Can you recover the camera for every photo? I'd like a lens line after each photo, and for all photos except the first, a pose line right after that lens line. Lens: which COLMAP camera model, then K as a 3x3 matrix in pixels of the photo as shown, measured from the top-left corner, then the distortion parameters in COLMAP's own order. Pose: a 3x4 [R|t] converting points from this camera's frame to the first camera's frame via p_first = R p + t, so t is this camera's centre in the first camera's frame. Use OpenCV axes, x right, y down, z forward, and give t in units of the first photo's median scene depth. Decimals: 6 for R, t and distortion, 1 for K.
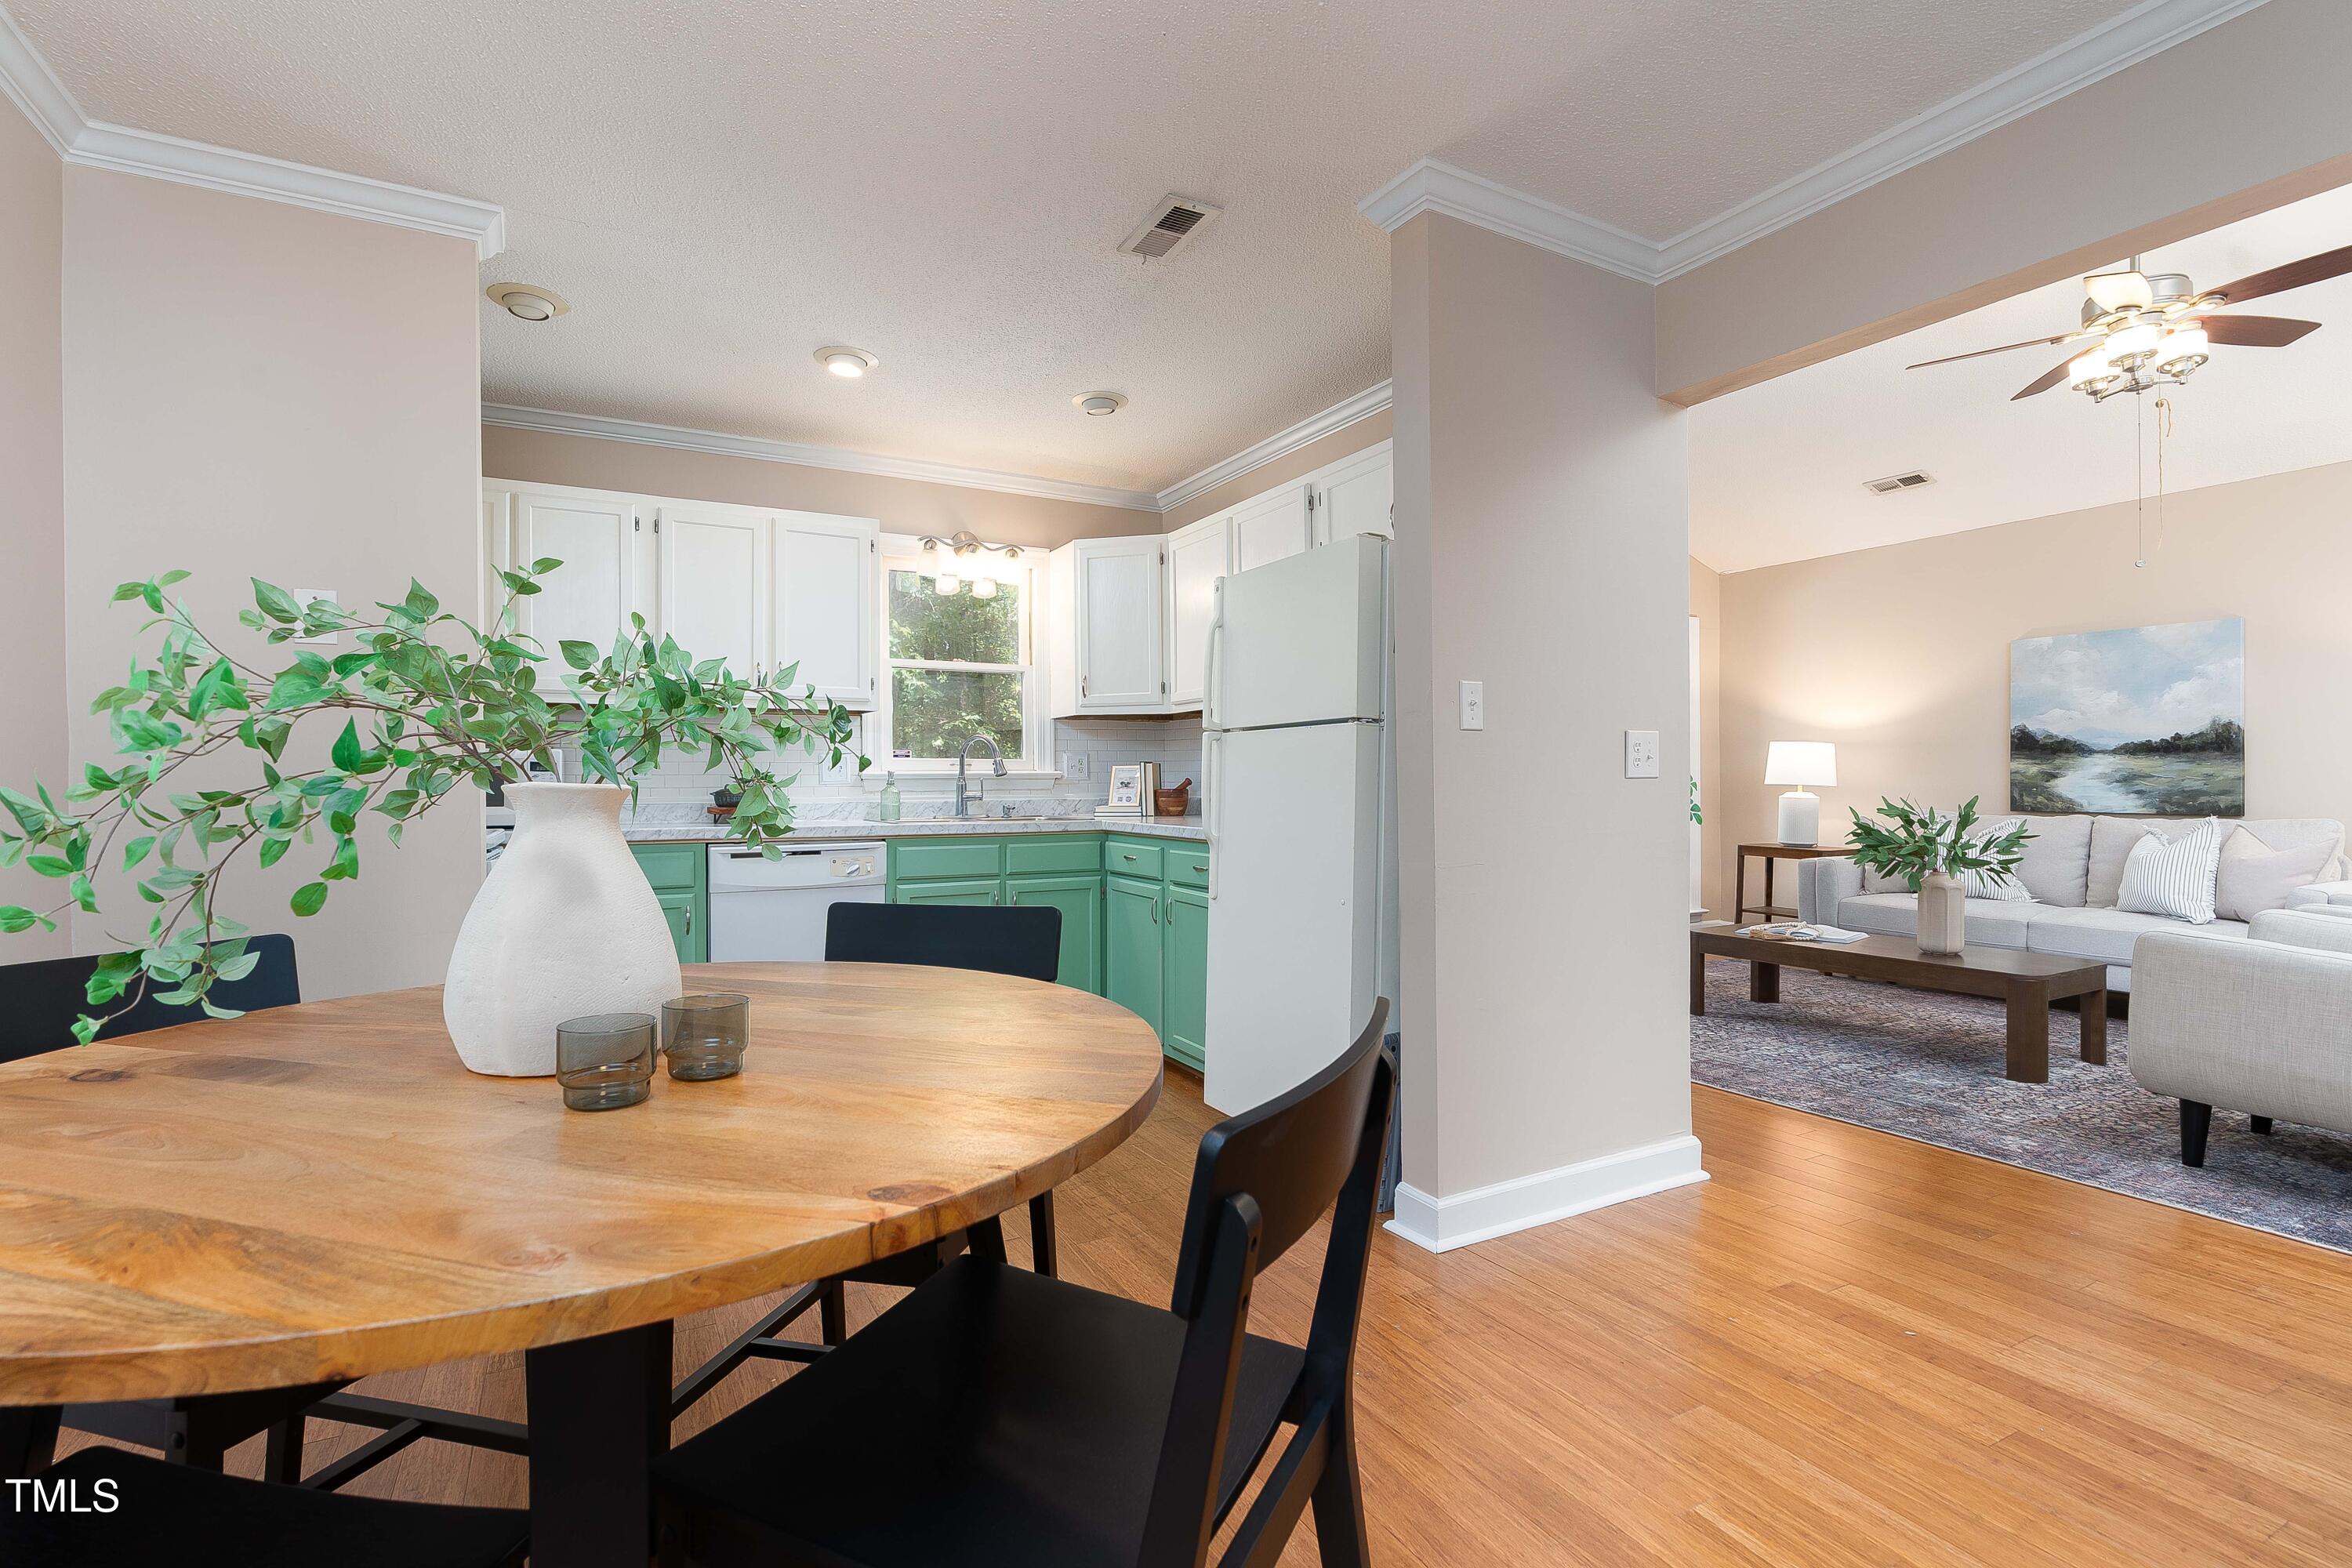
lens RADIAL K [[1072.2, 0, 1176.0], [0, 1072.2, 784.0], [0, 0, 1]] dist [-0.002595, 0.000753]
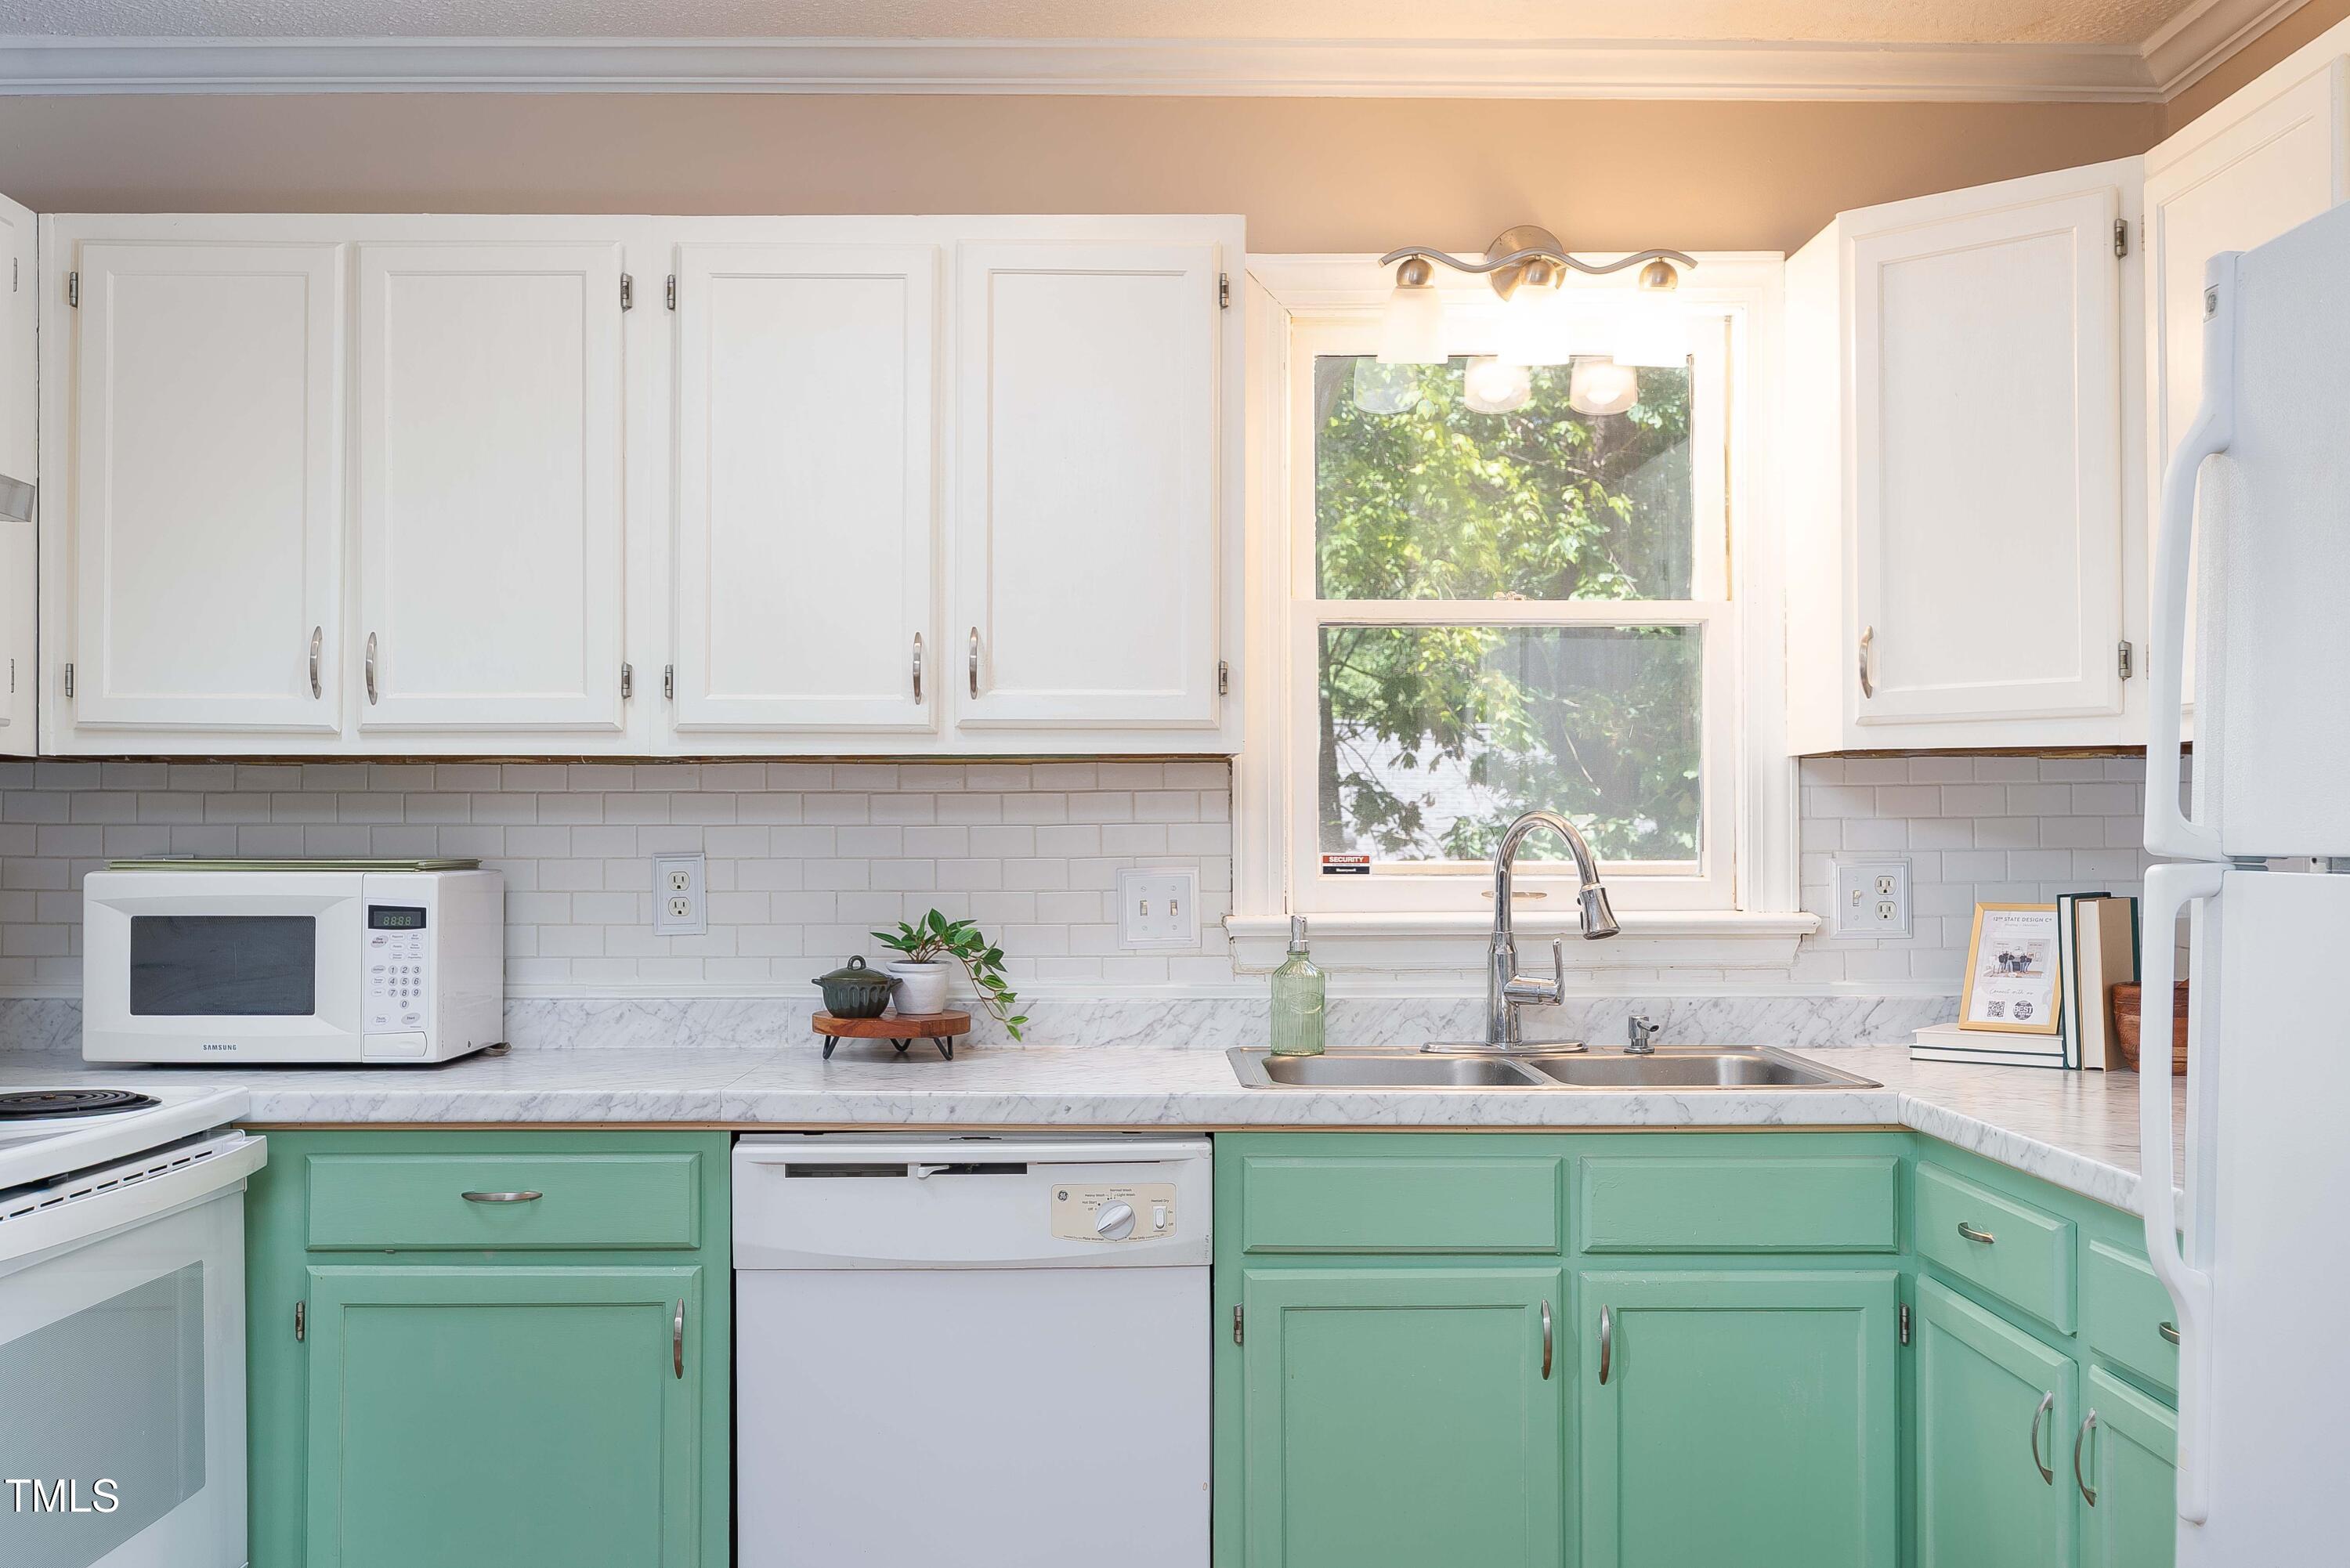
lens RADIAL K [[2351.5, 0, 1175.0], [0, 2351.5, 784.0], [0, 0, 1]] dist [0.000190, -0.001345]
pose [[0.884973, -0.005740, -0.465607, 0.059923], [-0.003495, 0.999814, -0.018968, -0.039913], [0.465629, 0.018414, 0.884788, 0.280544]]
